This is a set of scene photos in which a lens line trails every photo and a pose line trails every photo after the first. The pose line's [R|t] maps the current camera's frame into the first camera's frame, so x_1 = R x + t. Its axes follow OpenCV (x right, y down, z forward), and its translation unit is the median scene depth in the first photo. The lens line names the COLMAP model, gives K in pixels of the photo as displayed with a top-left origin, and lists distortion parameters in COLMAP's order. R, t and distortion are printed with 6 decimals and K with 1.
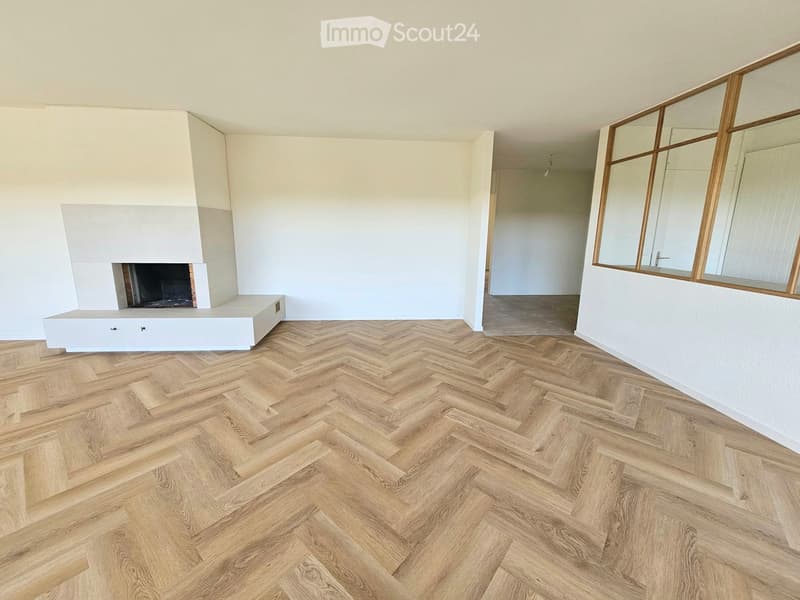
lens RADIAL K [[326.7, 0, 400.1], [0, 326.7, 293.8], [0, 0, 1]] dist [0.000149, -0.000023]
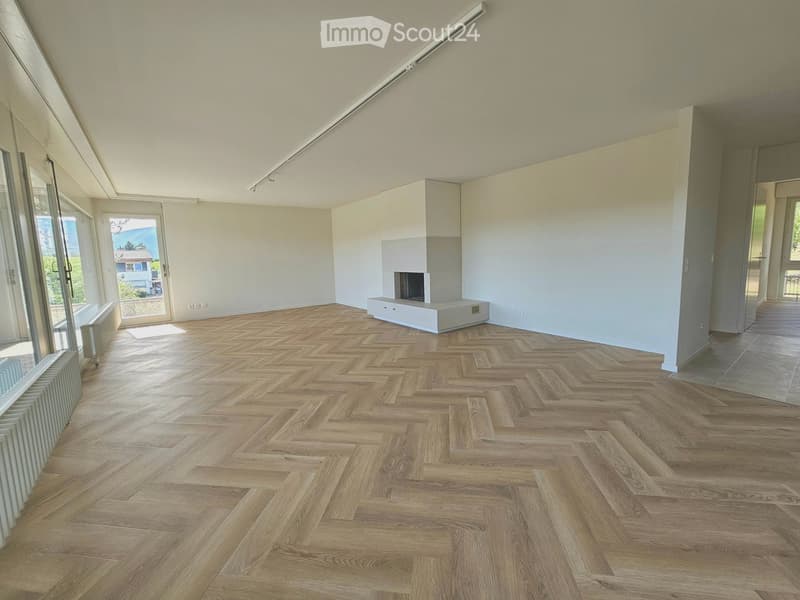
lens RADIAL K [[330.7, 0, 400.5], [0, 330.7, 293.3], [0, 0, 1]] dist [-0.000348, 0.000002]
pose [[0.530759, 0.064310, -0.845080, 0.726902], [-0.129072, 0.991619, -0.005604, 0.029666], [0.837637, 0.112050, 0.534611, 0.089623]]
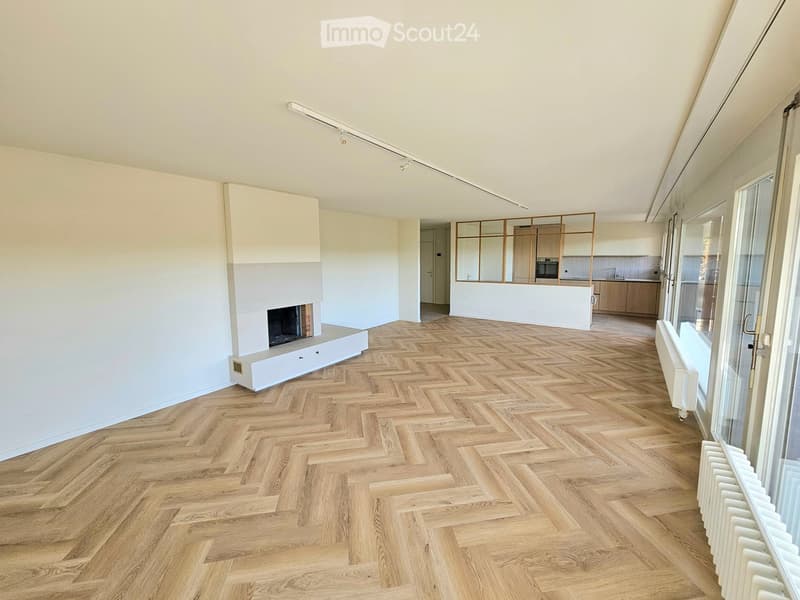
lens RADIAL K [[330.7, 0, 400.5], [0, 330.7, 293.3], [0, 0, 1]] dist [-0.000348, 0.000002]
pose [[0.636426, -0.104965, 0.764162, -1.681183], [0.165336, 0.986235, -0.002230, -0.080748], [-0.753409, 0.127763, 0.645020, -0.186869]]
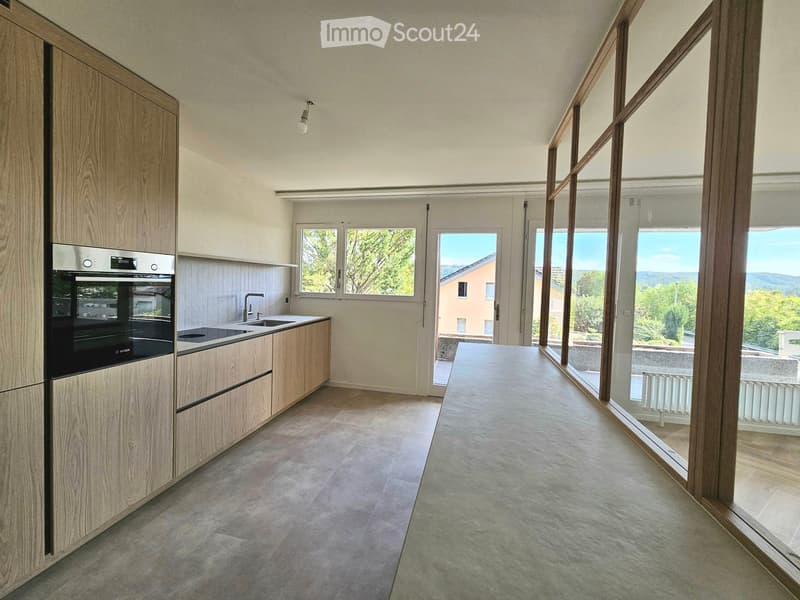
lens RADIAL K [[330.7, 0, 400.5], [0, 330.7, 293.3], [0, 0, 1]] dist [-0.000348, 0.000002]
pose [[-0.955448, -0.046728, 0.291438, 0.915750], [0.019818, 0.975004, 0.221300, -0.230081], [-0.294494, 0.217217, -0.930640, 1.099338]]
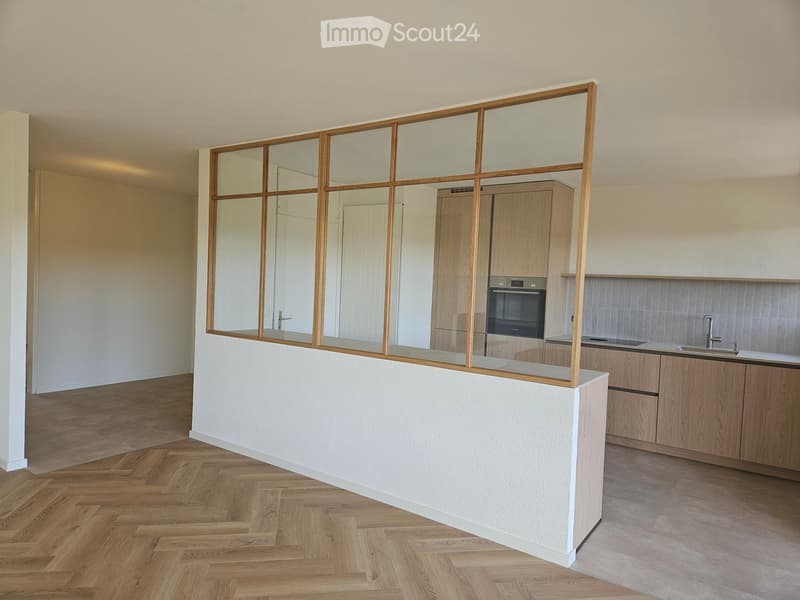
lens RADIAL K [[535.9, 0, 395.4], [0, 535.9, 300.0], [0, 0, 1]] dist [0.076697, -0.055077]
pose [[0.642429, -0.014000, 0.766217, -0.058366], [0.114975, 0.990277, -0.078306, -0.023164], [-0.757671, 0.138402, 0.637792, -0.088151]]
